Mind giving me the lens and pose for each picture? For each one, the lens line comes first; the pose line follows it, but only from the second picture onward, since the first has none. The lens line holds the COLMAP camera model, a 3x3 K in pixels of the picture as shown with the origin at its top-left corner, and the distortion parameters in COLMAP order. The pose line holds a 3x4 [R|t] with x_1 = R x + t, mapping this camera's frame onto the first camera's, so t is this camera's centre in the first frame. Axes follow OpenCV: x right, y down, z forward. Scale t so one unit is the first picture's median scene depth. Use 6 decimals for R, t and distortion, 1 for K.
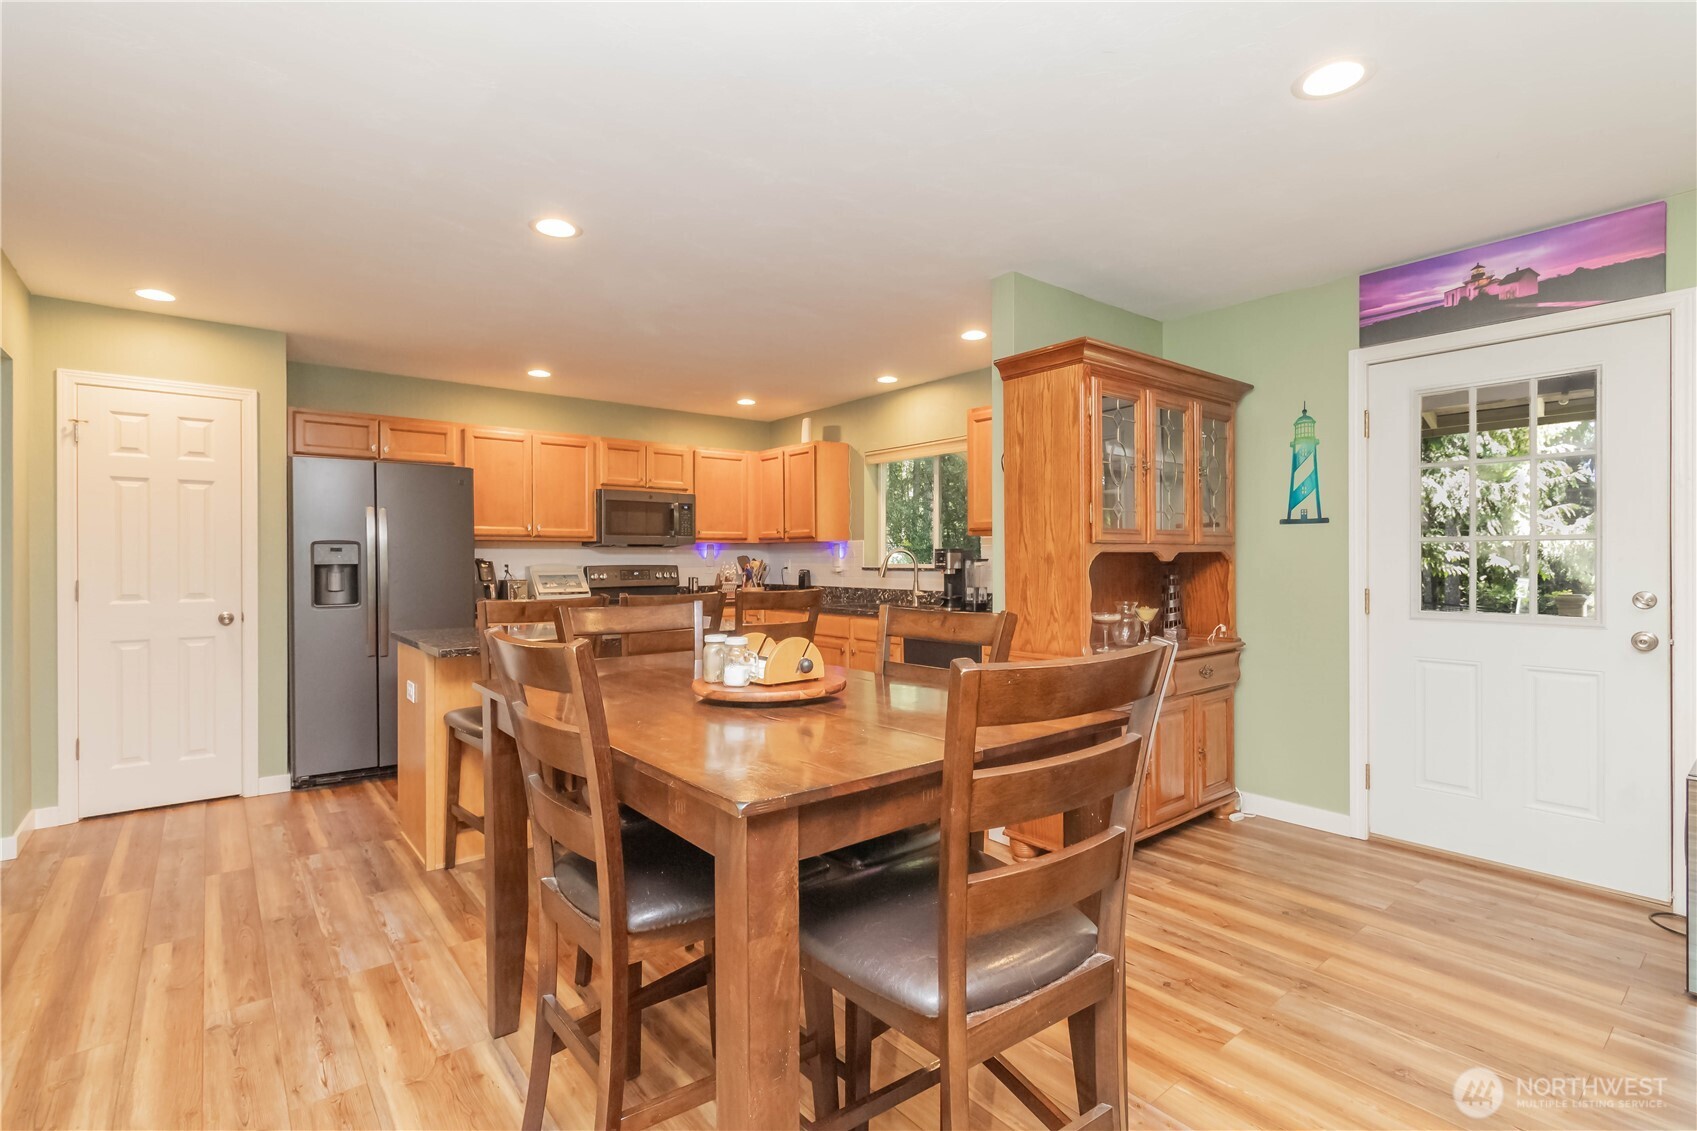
lens RADIAL K [[794.9, 0, 867.4], [0, 794.9, 555.8], [0, 0, 1]] dist [-0.000745, 0.000440]
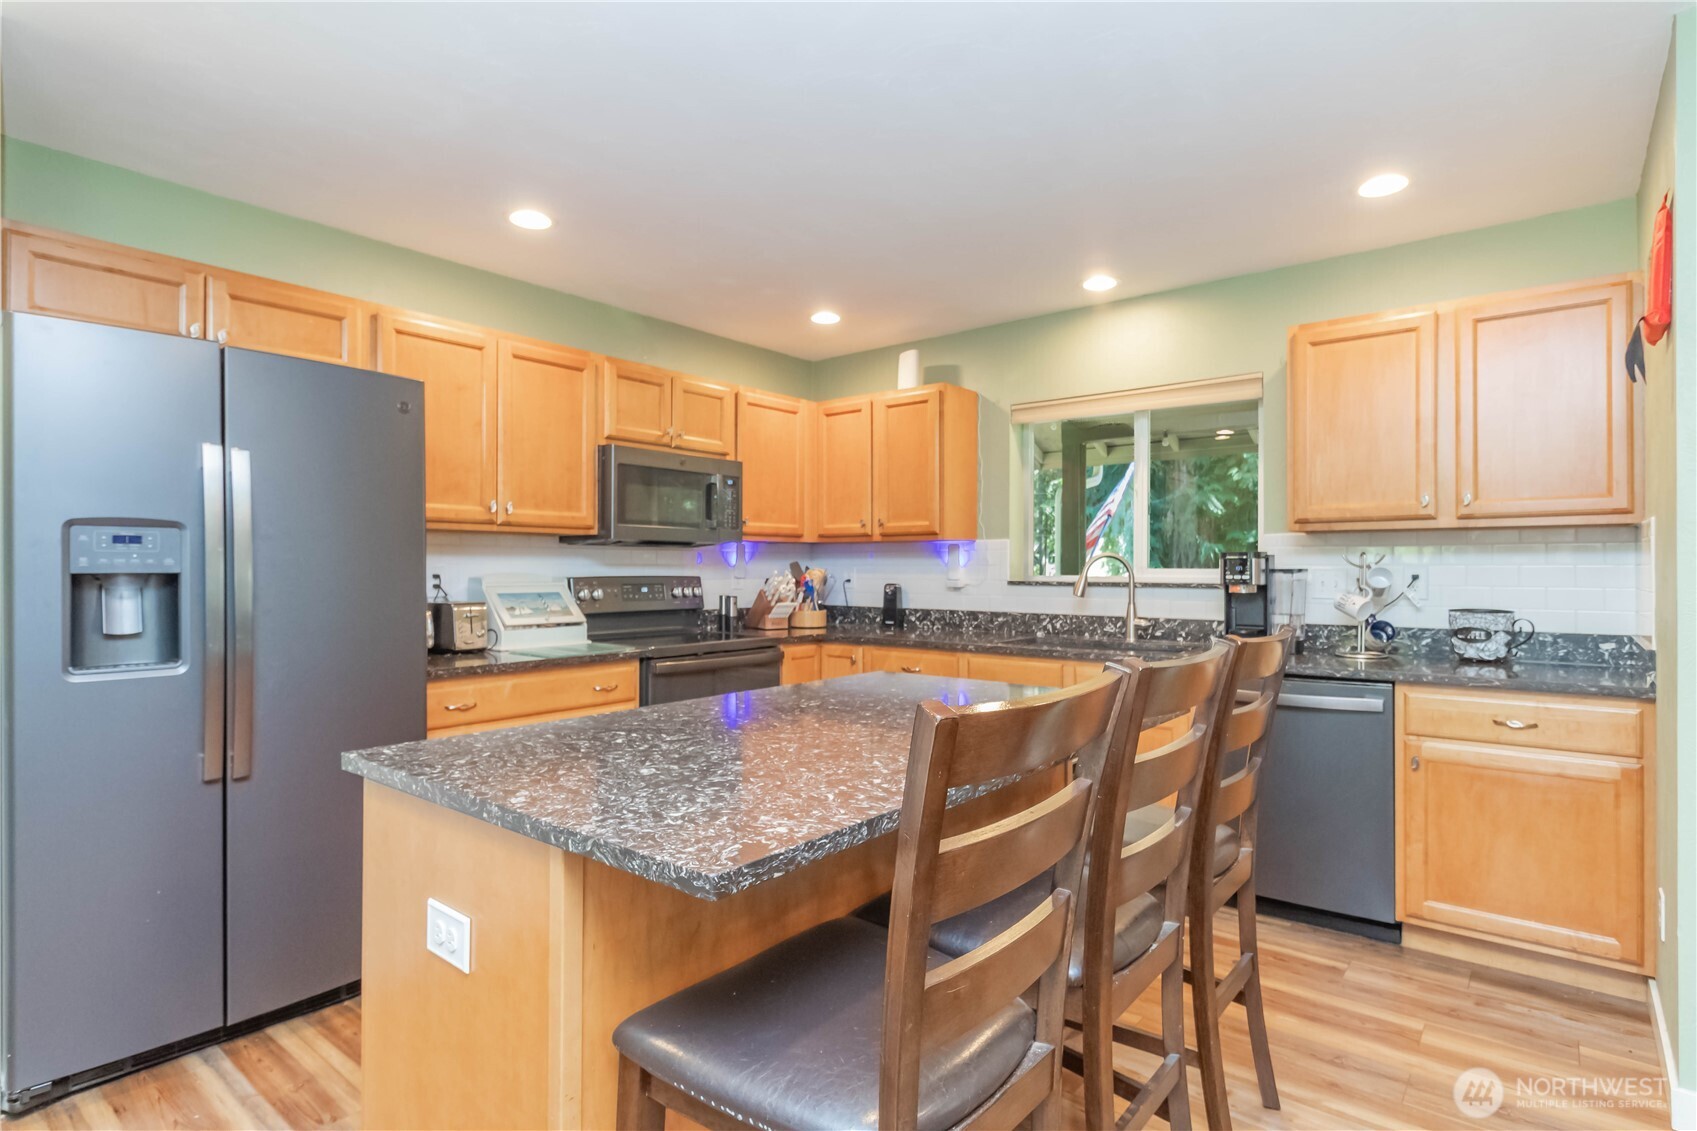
lens RADIAL K [[870.6, 0, 868.8], [0, 870.6, 564.3], [0, 0, 1]] dist [-0.001601, -0.000046]
pose [[0.979381, 0.006750, 0.201910, -0.296356], [-0.006510, 0.999977, -0.001854, 0.003543], [-0.201918, 0.000501, 0.979402, 0.365514]]
